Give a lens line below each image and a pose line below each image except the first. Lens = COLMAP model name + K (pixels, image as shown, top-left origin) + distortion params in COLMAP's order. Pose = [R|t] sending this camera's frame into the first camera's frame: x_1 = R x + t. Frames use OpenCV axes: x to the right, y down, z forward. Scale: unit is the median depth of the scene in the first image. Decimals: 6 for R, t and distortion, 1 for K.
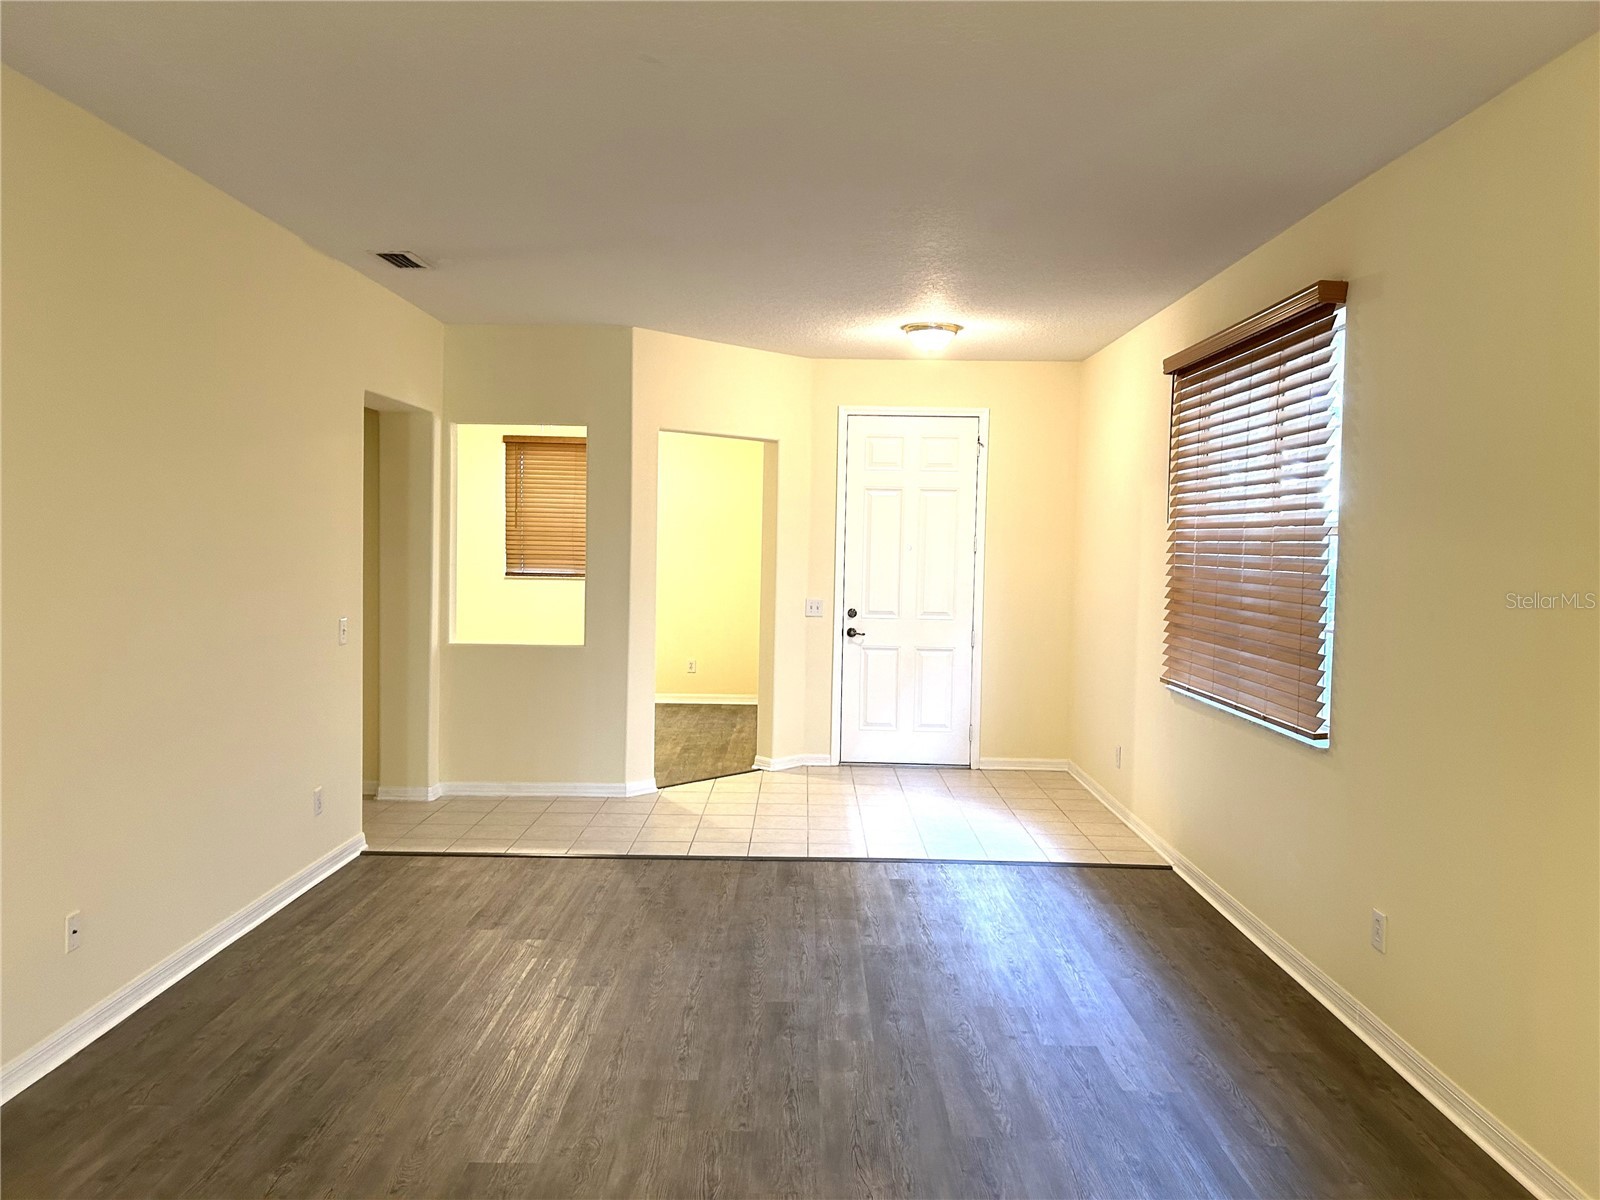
lens RADIAL K [[1211.6, 0, 800.2], [0, 1211.6, 597.9], [0, 0, 1]] dist [0.013304, -0.002555]
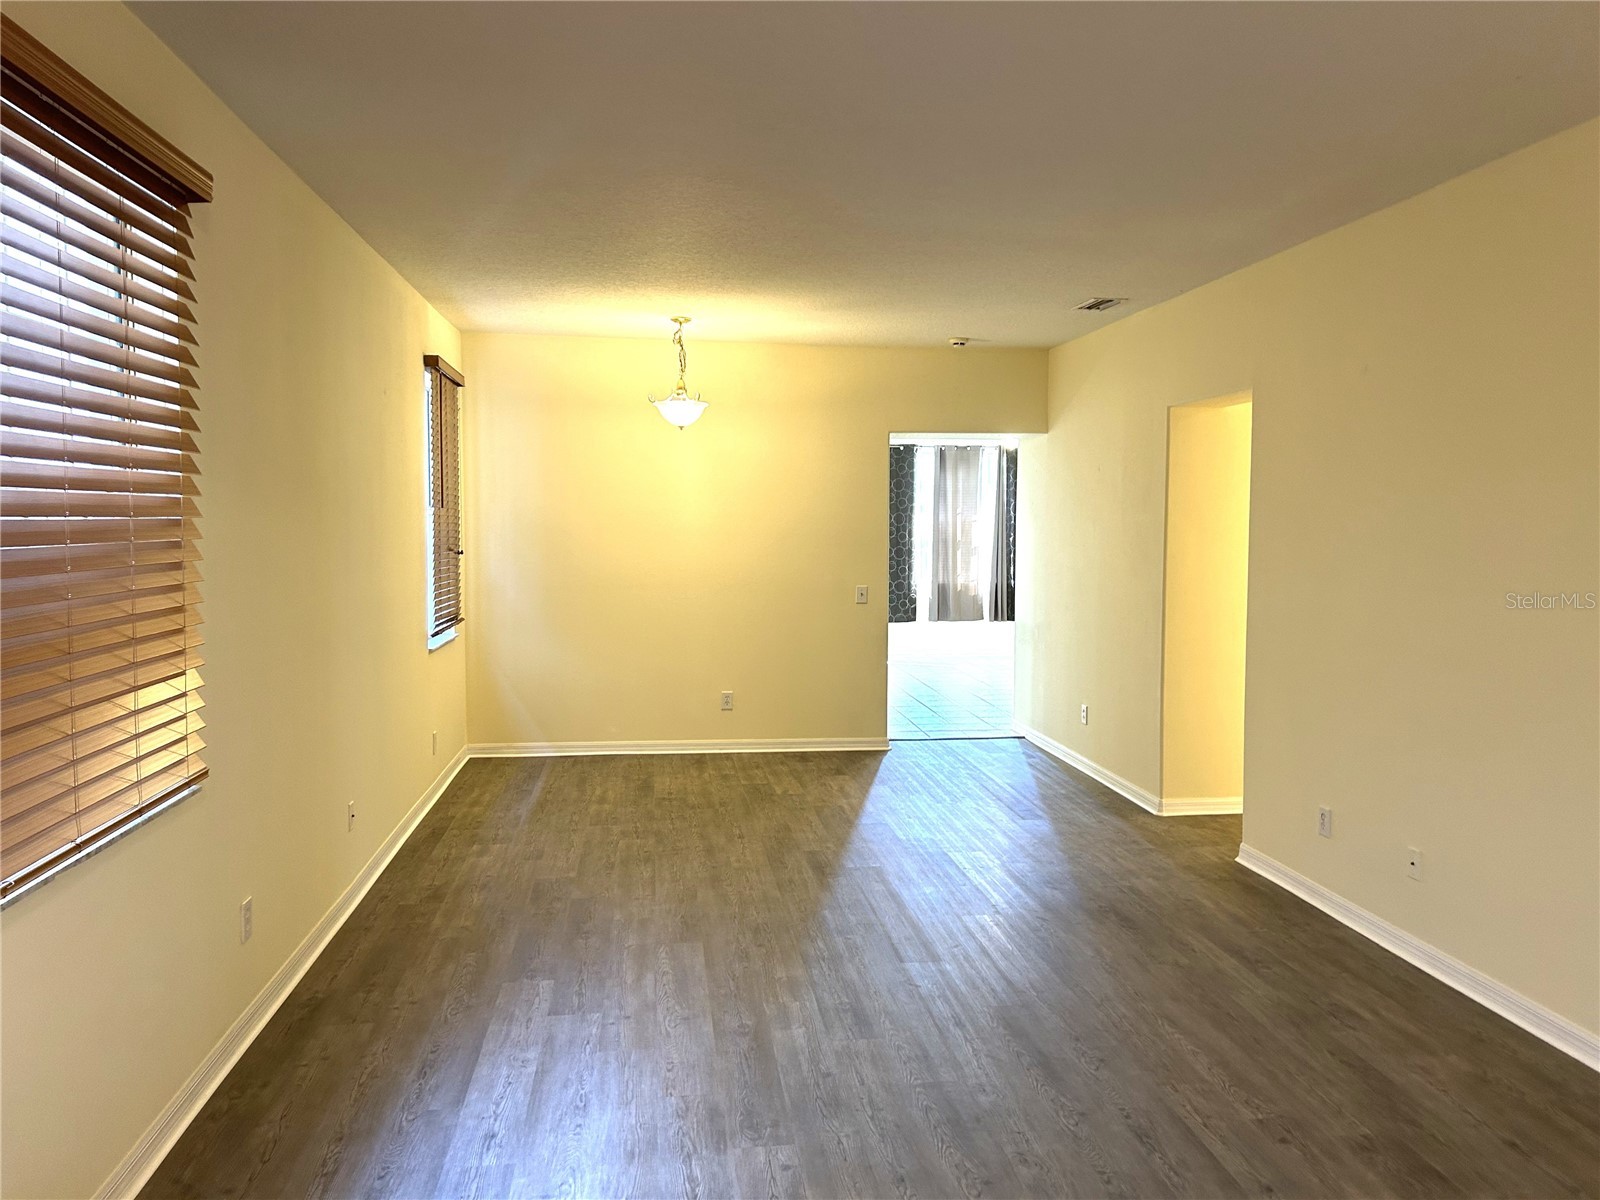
lens RADIAL K [[1211.6, 0, 799.7], [0, 1211.6, 600.5], [0, 0, 1]] dist [0.013304, -0.002555]
pose [[-0.991852, -0.017950, -0.126126, 0.144340], [-0.032440, 0.992976, 0.113785, -0.088924], [0.123198, 0.116949, -0.985467, 1.713878]]
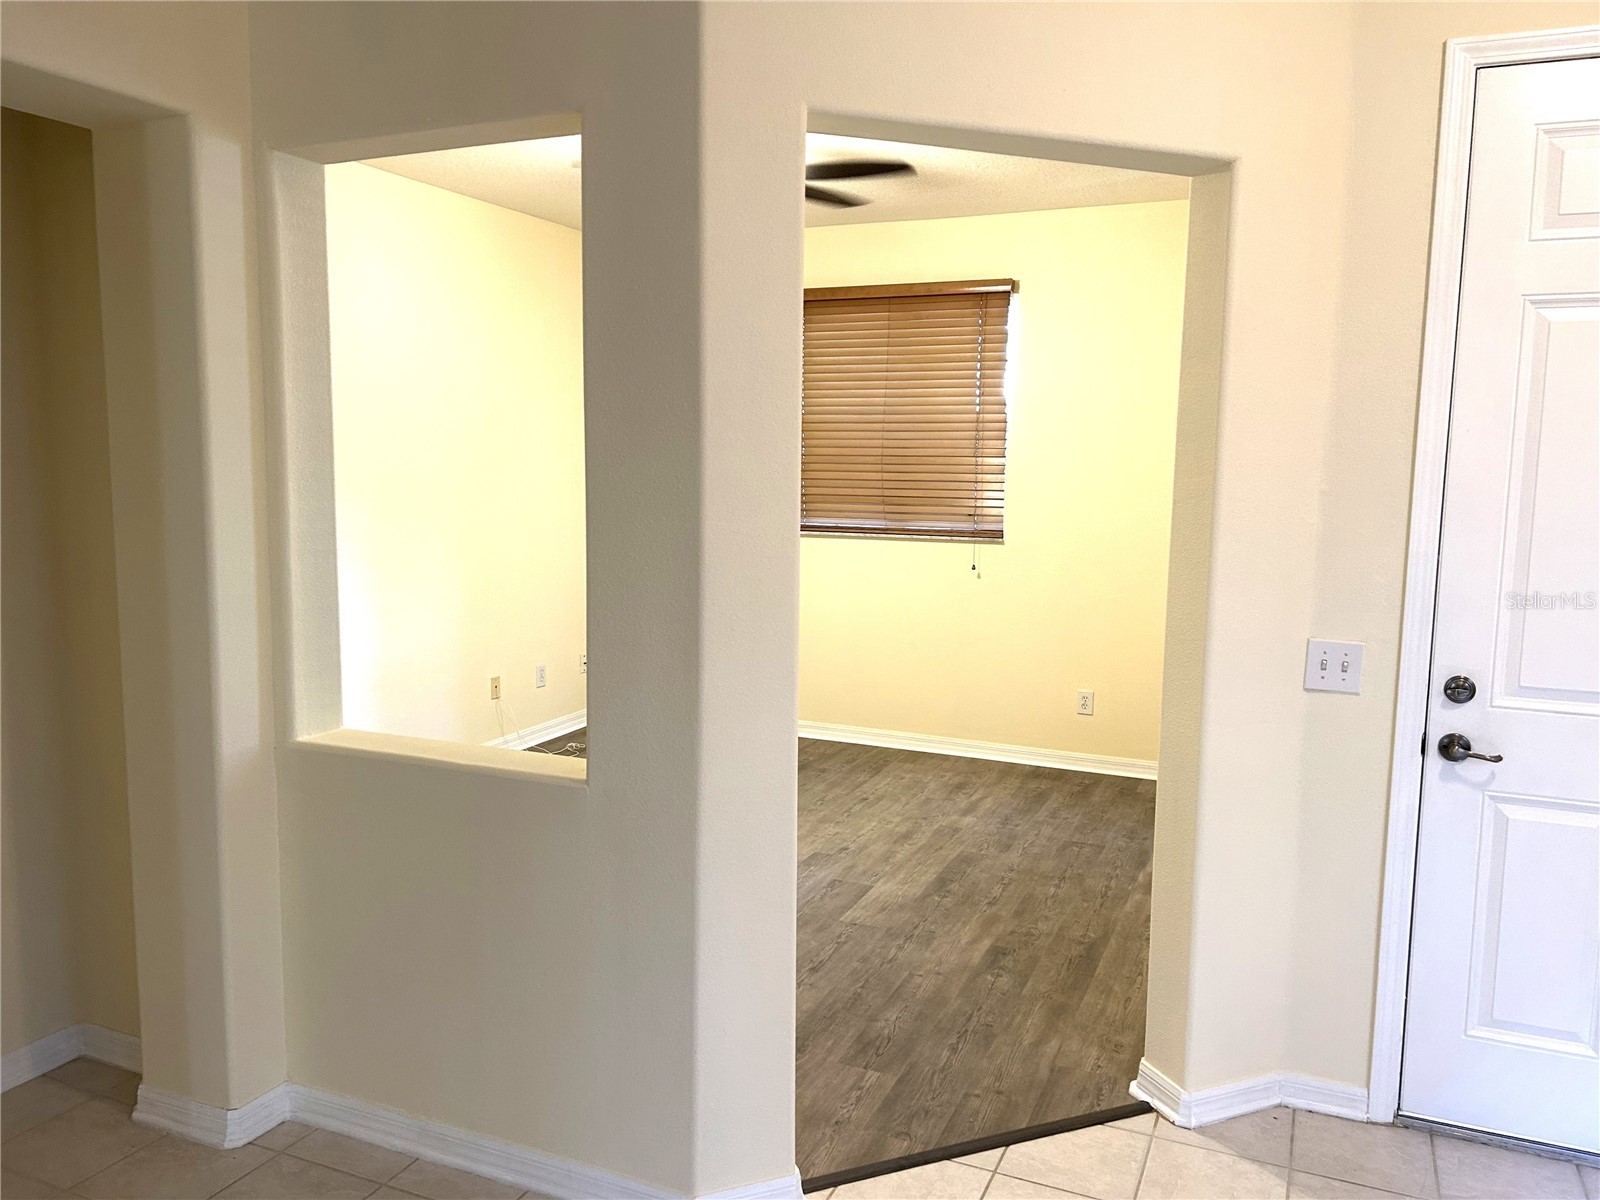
lens RADIAL K [[1211.6, 0, 803.3], [0, 1211.6, 607.4], [0, 0, 1]] dist [0.013304, -0.002555]
pose [[0.910142, 0.039996, -0.412361, 0.019431], [-0.012742, 0.997561, 0.068633, -0.036478], [0.414101, -0.057211, 0.908431, 0.758010]]
